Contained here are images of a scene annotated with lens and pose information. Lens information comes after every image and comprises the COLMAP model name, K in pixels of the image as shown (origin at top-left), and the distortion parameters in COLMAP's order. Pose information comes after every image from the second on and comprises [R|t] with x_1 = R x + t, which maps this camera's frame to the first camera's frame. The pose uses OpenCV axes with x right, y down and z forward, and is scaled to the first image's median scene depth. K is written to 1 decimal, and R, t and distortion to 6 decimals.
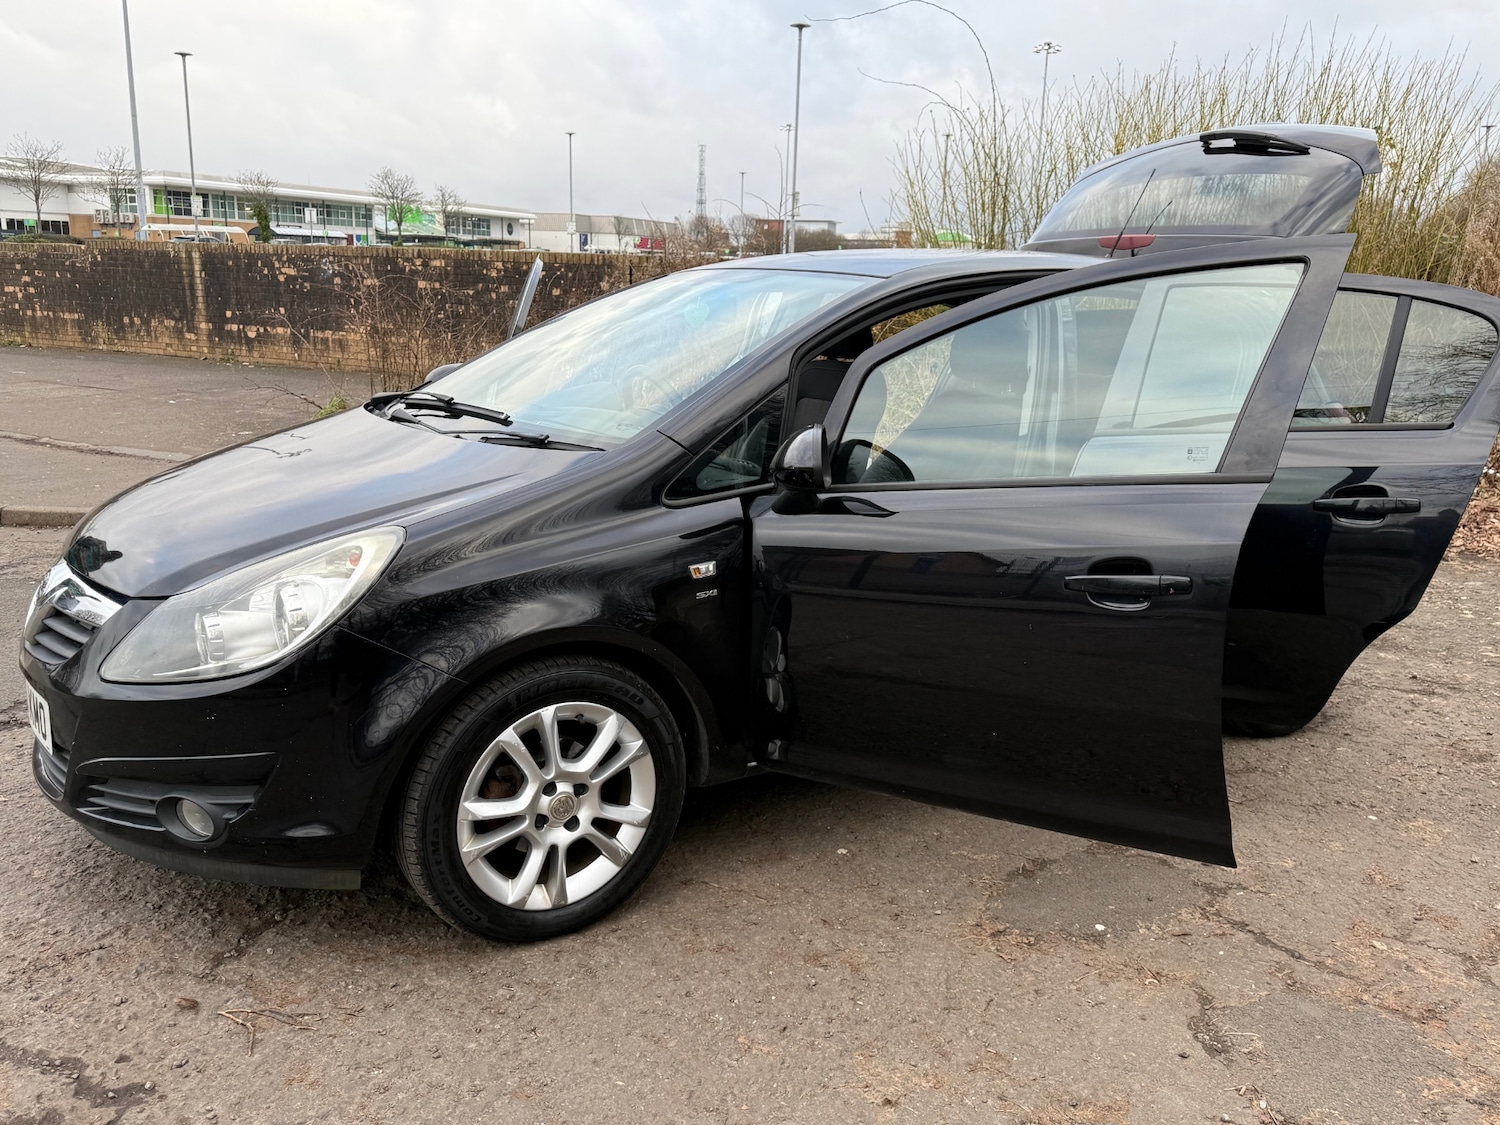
lens RADIAL K [[1228.2, 0, 750.0], [0, 1228.2, 562.5], [0, 0, 1]] dist [0.047809, -0.066501]
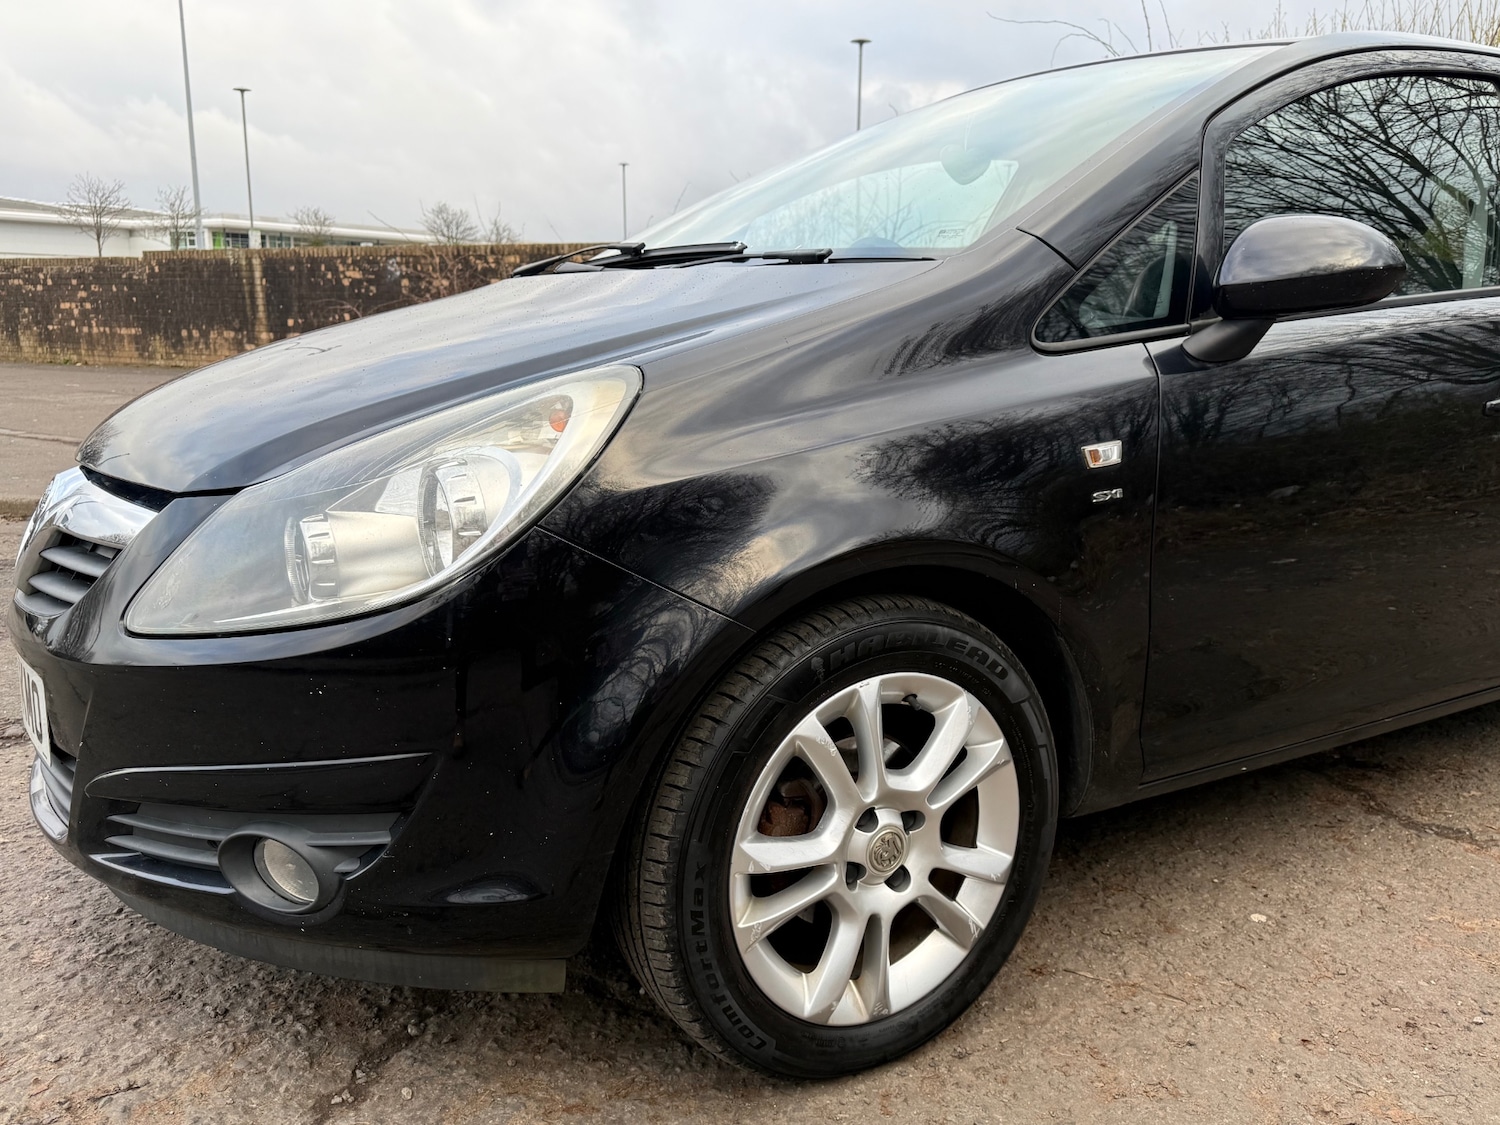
lens RADIAL K [[1239.9, 0, 753.2], [0, 1239.9, 566.1], [0, 0, 1]] dist [0.040888, -0.068992]
pose [[0.999113, -0.013485, -0.039894, -0.184636], [0.012488, 0.999606, -0.025141, 0.073247], [0.040217, 0.024621, 0.998888, 0.381462]]
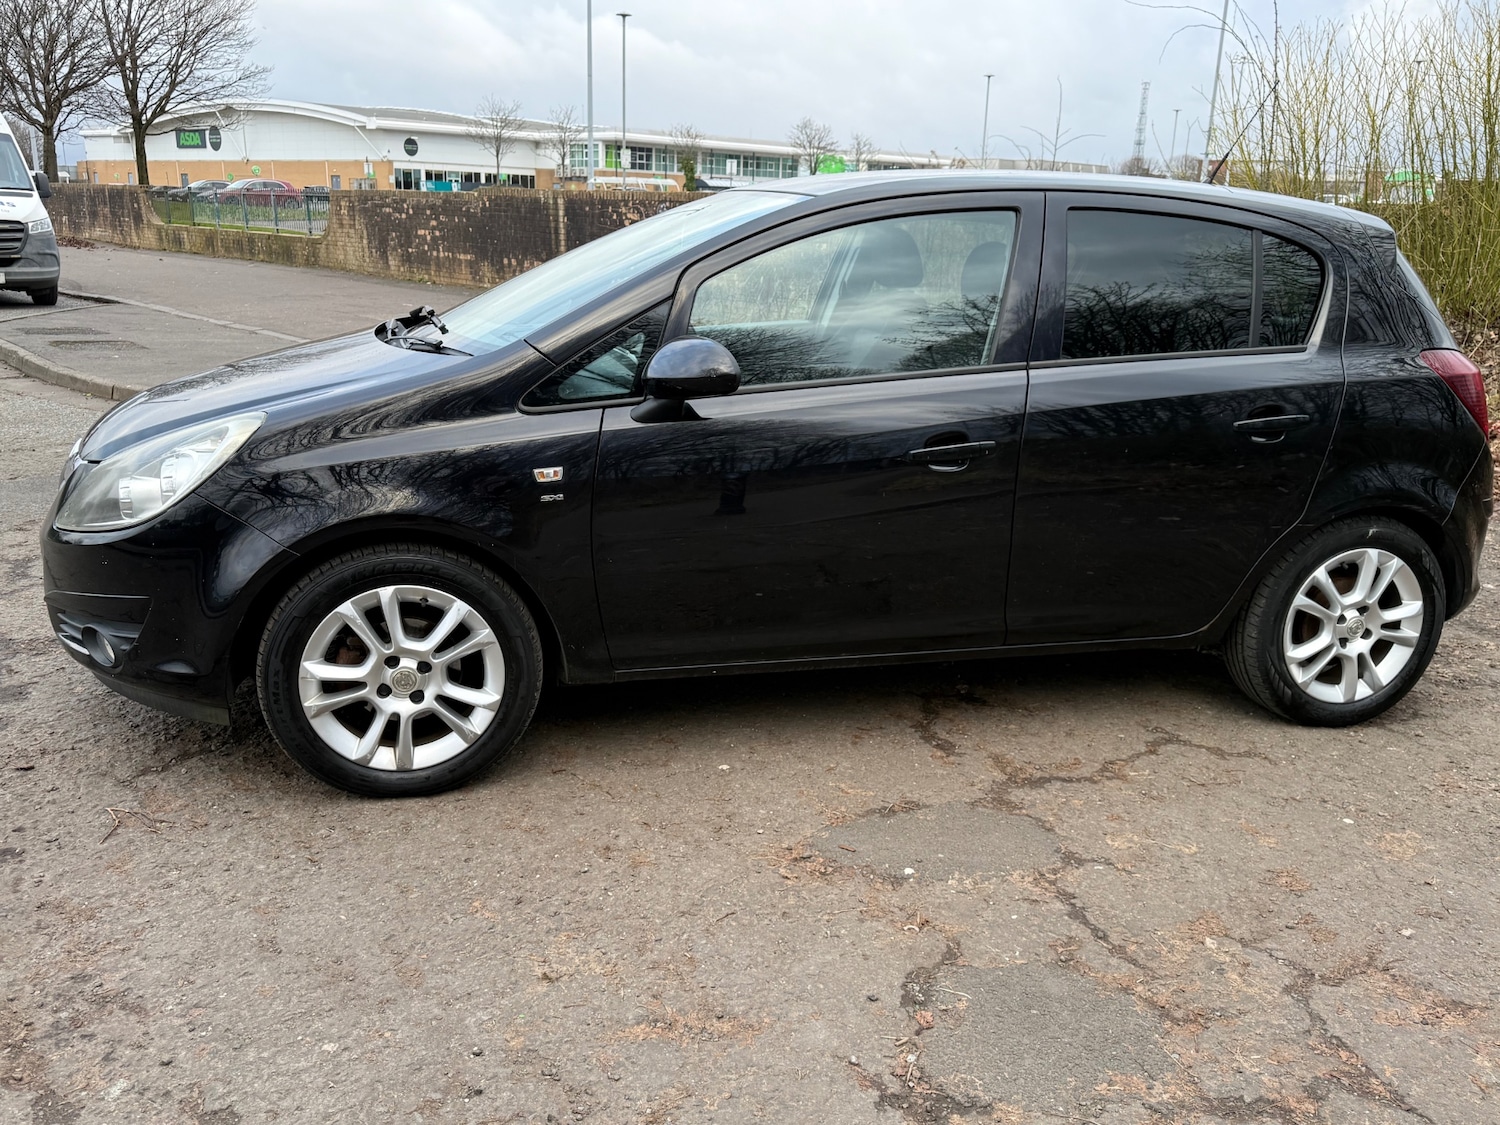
lens RADIAL K [[1215.5, 0, 750.7], [0, 1215.5, 585.0], [0, 0, 1]] dist [0.085696, -0.126663]
pose [[0.945308, 0.092781, -0.312704, 0.456325], [-0.074957, 0.994826, 0.068574, 0.015296], [0.317448, -0.041384, 0.947372, 0.062875]]
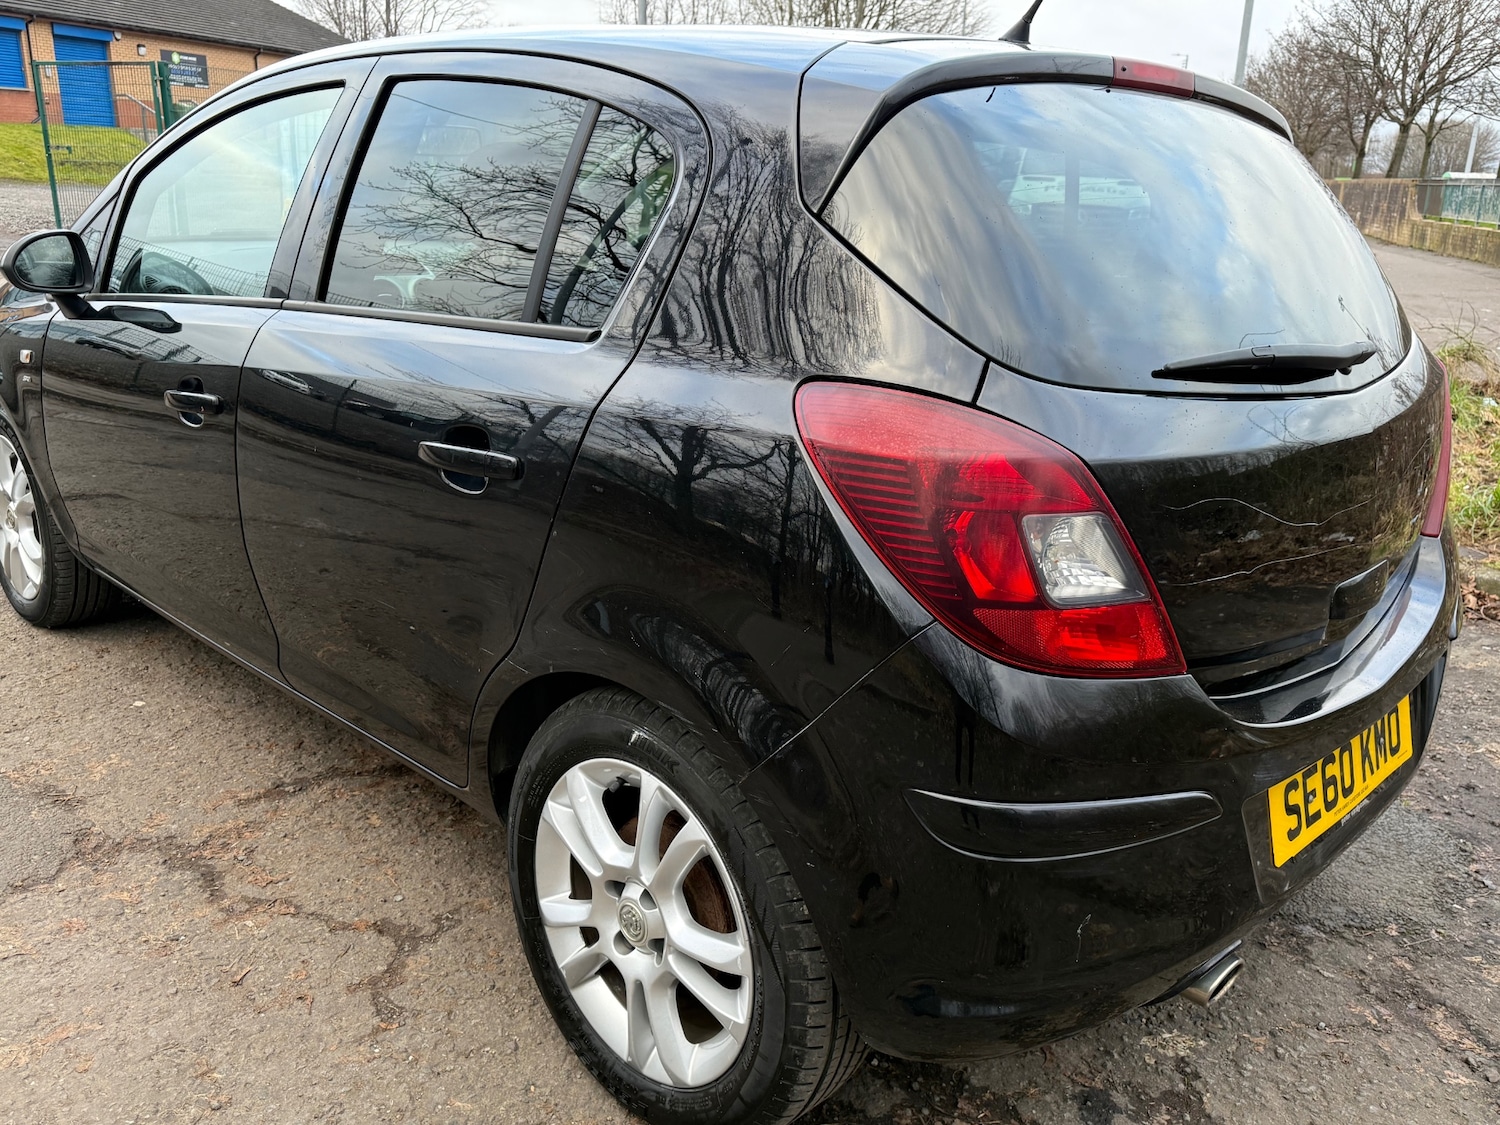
lens RADIAL K [[1239.9, 0, 753.2], [0, 1239.9, 566.1], [0, 0, 1]] dist [0.040888, -0.068992]
pose [[0.200525, 0.267459, -0.942473, 1.218960], [-0.236390, 0.946797, 0.218391, -0.223843], [0.950742, 0.178998, 0.253081, 1.358293]]
